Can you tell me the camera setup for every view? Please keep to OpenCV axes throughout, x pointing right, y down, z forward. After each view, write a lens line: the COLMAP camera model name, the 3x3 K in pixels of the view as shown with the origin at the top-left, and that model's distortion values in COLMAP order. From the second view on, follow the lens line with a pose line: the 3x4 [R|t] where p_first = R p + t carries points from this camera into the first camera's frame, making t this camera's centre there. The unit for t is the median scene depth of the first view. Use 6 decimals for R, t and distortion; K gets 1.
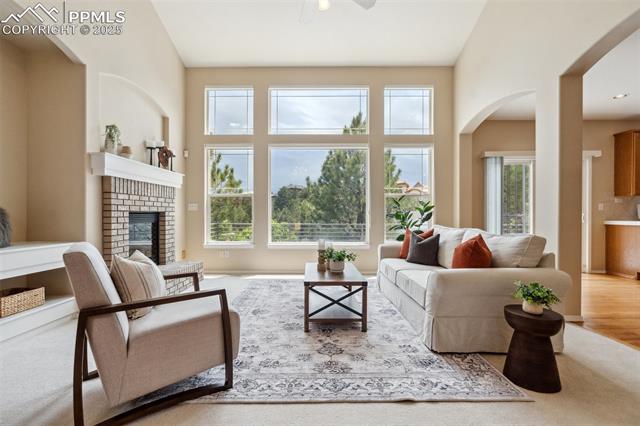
lens RADIAL K [[296.9, 0, 321.2], [0, 296.9, 213.1], [0, 0, 1]] dist [0.000014, 0.001326]
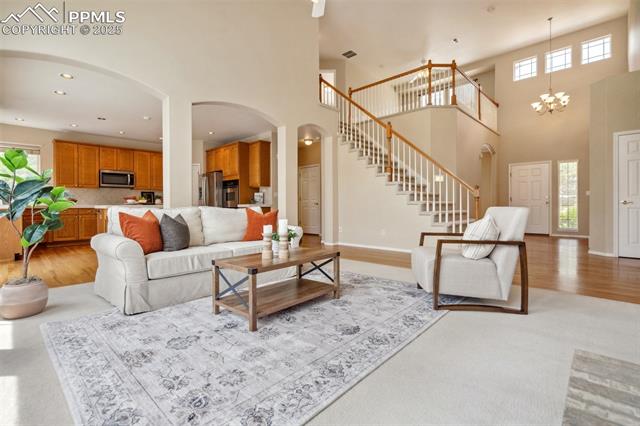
lens RADIAL K [[296.9, 0, 312.2], [0, 296.9, 208.4], [0, 0, 1]] dist [0.000014, 0.001326]
pose [[-0.713753, -0.006188, 0.700370, -0.574655], [0.001884, 0.999940, 0.010754, 0.044290], [-0.700395, 0.008995, -0.713699, 1.418324]]
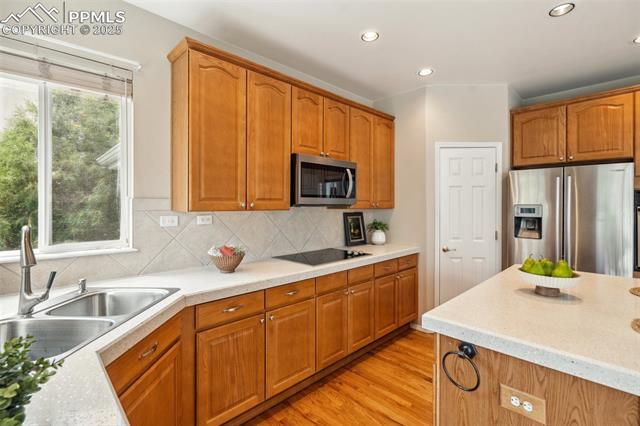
lens RADIAL K [[296.9, 0, 316.6], [0, 296.9, 206.5], [0, 0, 1]] dist [0.000014, 0.001326]
pose [[-0.692901, -0.006548, 0.721003, 1.523960], [-0.002795, 0.999976, 0.006395, -0.098109], [-0.721027, 0.002416, -0.692902, 1.408286]]
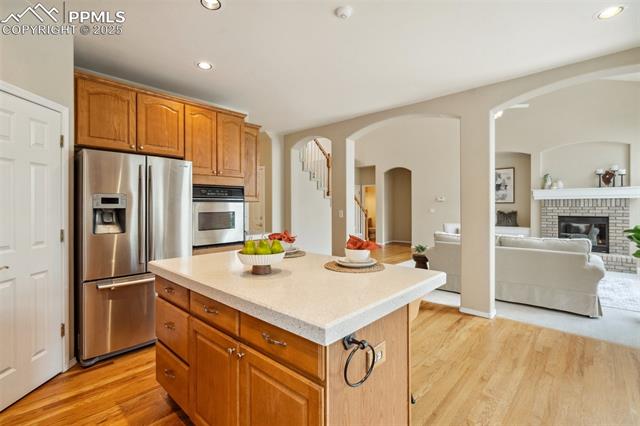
lens RADIAL K [[296.9, 0, 307.2], [0, 296.9, 205.3], [0, 0, 1]] dist [0.000014, 0.001326]
pose [[-0.696625, -0.004312, -0.717423, 1.908108], [0.001684, 0.999969, -0.007645, -0.064681], [0.717434, -0.006534, -0.696596, 1.211731]]
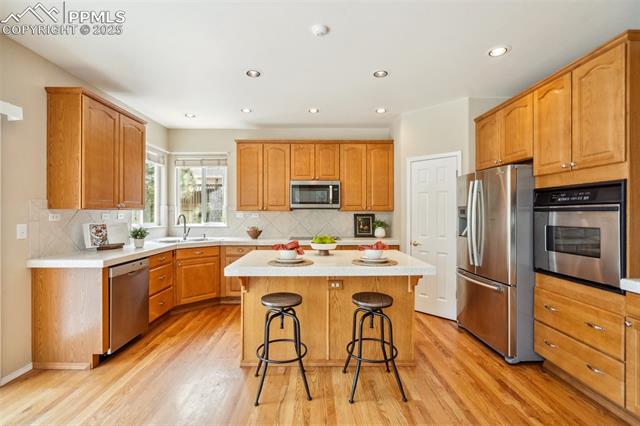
lens RADIAL K [[296.9, 0, 314.9], [0, 296.9, 212.3], [0, 0, 1]] dist [0.000014, 0.001326]
pose [[-0.001892, -0.003112, 0.999993, 0.739411], [-0.001877, 0.999993, 0.003109, -0.083233], [-0.999996, -0.001871, -0.001898, 0.842387]]
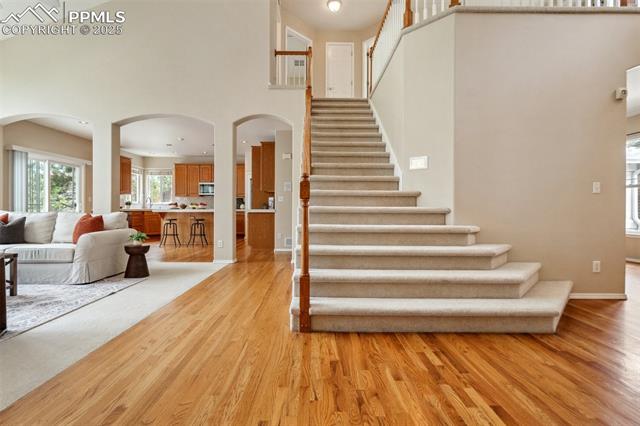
lens RADIAL K [[296.9, 0, 312.9], [0, 296.9, 205.5], [0, 0, 1]] dist [0.000014, 0.001326]
pose [[-0.003384, 0.012634, 0.999914, -0.821007], [-0.005648, 0.999904, -0.012653, 0.034718], [-0.999978, -0.005691, -0.003313, -0.151151]]
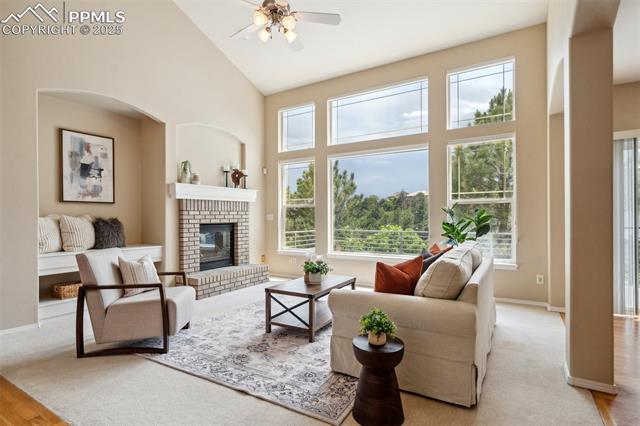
lens RADIAL K [[336.1, 0, 321.6], [0, 336.1, 215.7], [0, 0, 1]] dist [0.005613, 0.001908]
pose [[0.852555, -0.006637, -0.522596, 0.623028], [0.007749, 0.999970, -0.000058, -0.038025], [0.522581, -0.004000, 0.852580, 0.003048]]
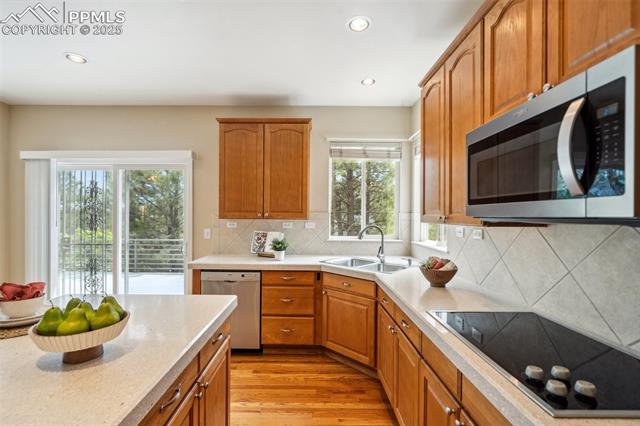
lens RADIAL K [[296.9, 0, 310.3], [0, 296.9, 216.3], [0, 0, 1]] dist [0.000014, 0.001326]
pose [[0.999975, 0.004125, -0.005807, 1.834993], [-0.004109, 0.999988, 0.002807, -0.099582], [0.005819, -0.002783, 0.999979, 0.509066]]
